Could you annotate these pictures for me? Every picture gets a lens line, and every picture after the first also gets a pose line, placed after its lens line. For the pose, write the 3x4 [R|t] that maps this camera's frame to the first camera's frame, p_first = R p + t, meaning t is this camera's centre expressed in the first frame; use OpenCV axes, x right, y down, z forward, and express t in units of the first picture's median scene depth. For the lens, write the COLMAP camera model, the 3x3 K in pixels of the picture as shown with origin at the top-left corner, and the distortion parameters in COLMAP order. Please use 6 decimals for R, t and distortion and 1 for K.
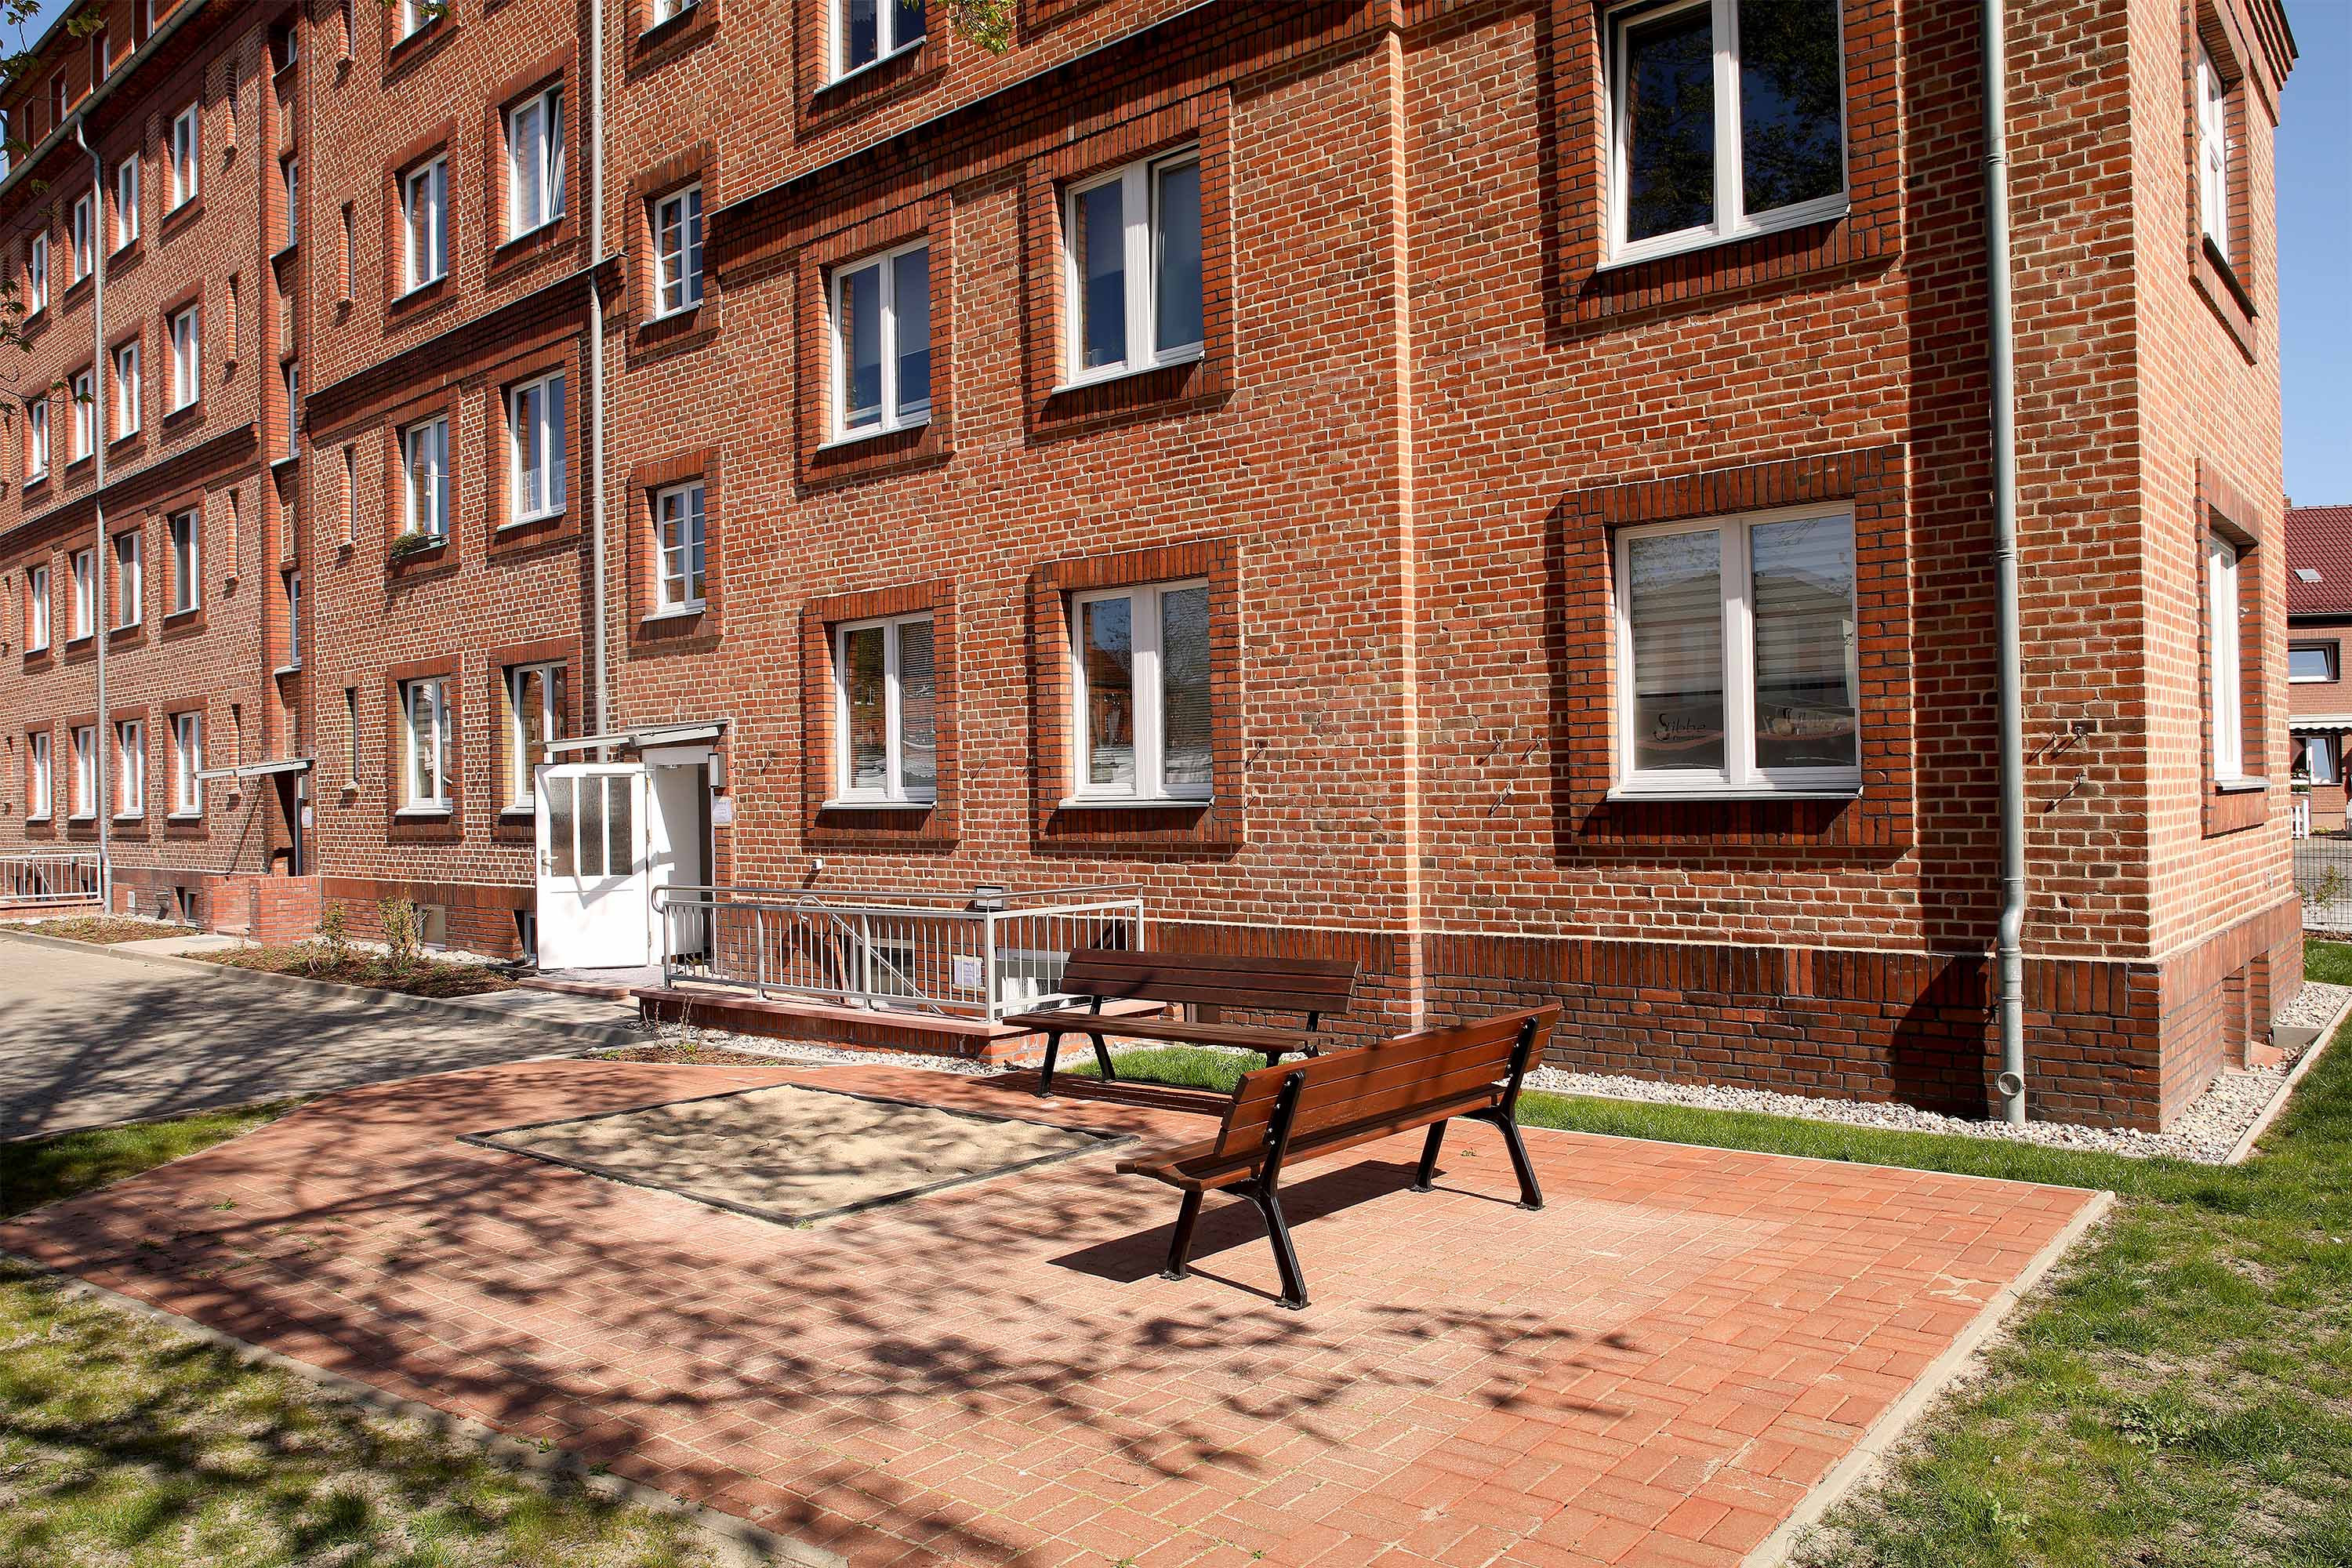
lens RADIAL K [[1616.1, 0, 1170.7], [0, 1616.1, 798.2], [0, 0, 1]] dist [-0.053322, 0.033999]
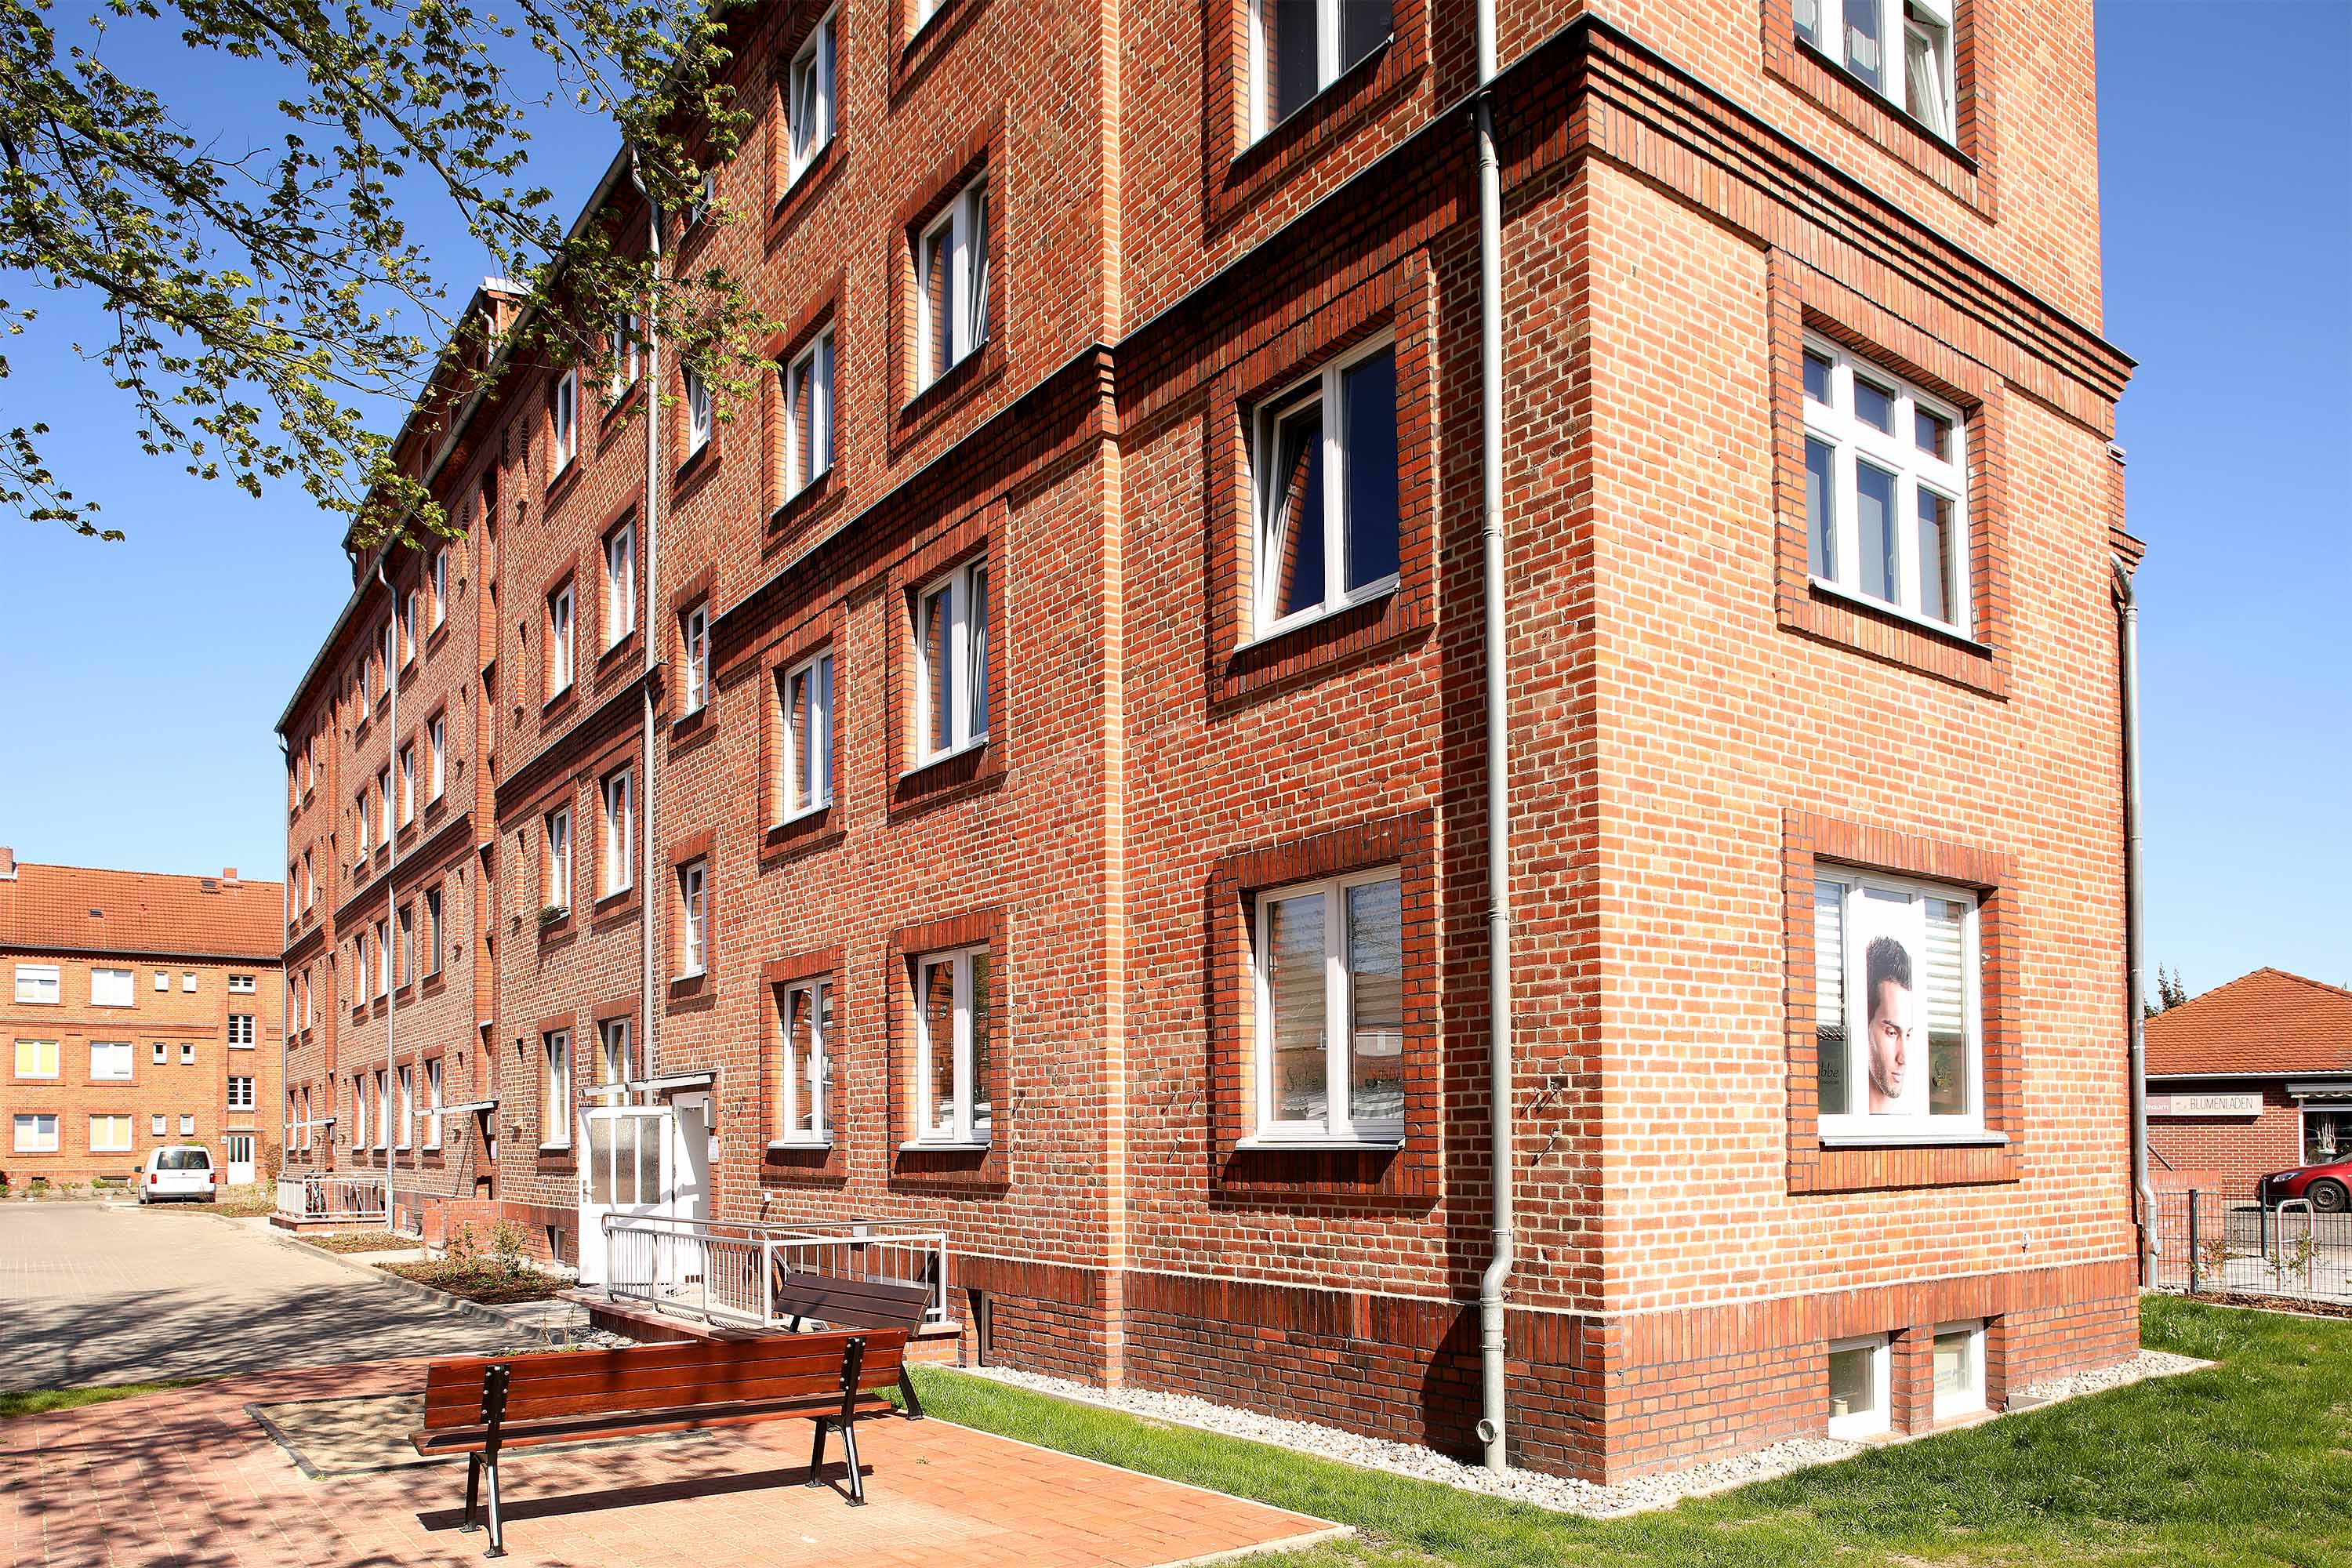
lens RADIAL K [[1616.1, 0, 1200.3], [0, 1616.1, 1116.2], [0, 0, 1]] dist [-0.053322, 0.033999]
pose [[0.973596, 0.006892, -0.228175, 0.439591], [-0.010008, 0.999872, -0.012500, -0.006011], [0.228059, 0.014454, 0.973540, -0.038678]]
